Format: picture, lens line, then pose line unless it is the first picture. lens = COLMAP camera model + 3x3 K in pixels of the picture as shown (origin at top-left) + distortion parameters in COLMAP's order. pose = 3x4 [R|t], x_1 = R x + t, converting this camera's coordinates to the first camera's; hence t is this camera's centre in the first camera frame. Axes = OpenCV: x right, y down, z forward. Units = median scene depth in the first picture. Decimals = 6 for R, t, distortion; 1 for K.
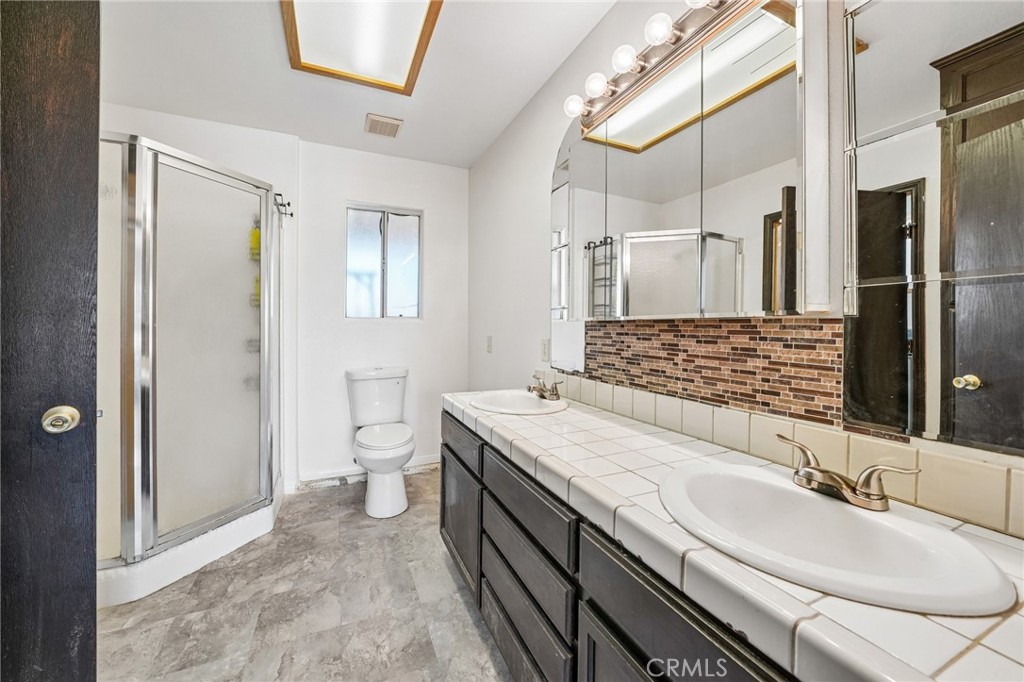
lens RADIAL K [[390.2, 0, 509.8], [0, 390.2, 331.2], [0, 0, 1]] dist [0.000588, 0.000052]
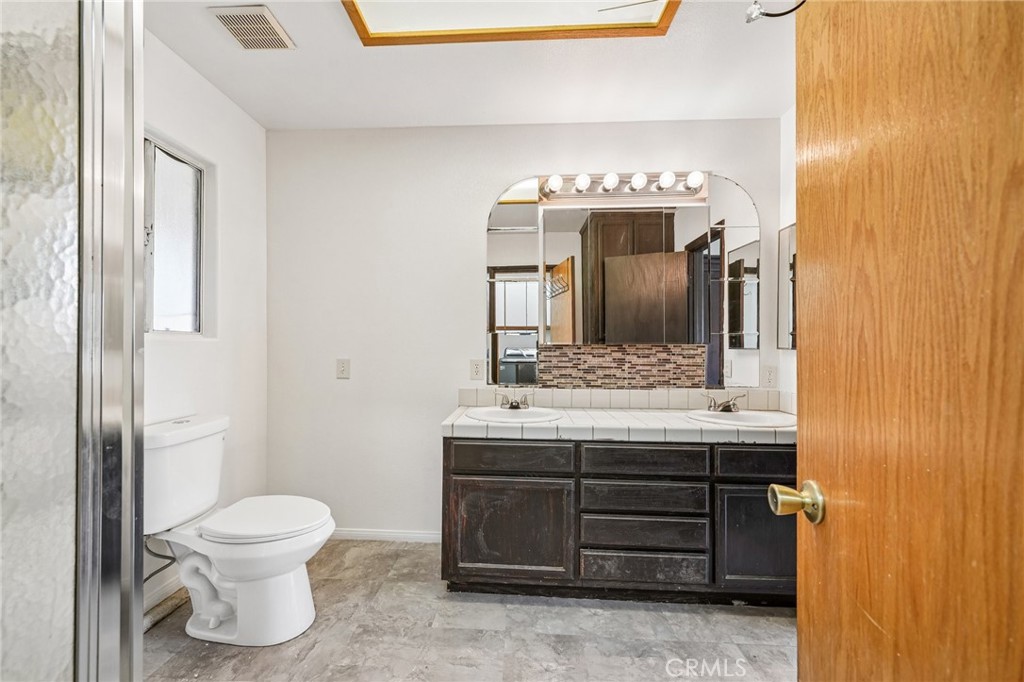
lens RADIAL K [[376.1, 0, 508.2], [0, 376.1, 355.2], [0, 0, 1]] dist [-0.000083, -0.000046]
pose [[0.457246, -0.002649, 0.889336, -1.149389], [0.008201, 0.999966, -0.001237, 0.013814], [-0.889302, 0.007859, 0.457252, 0.608604]]
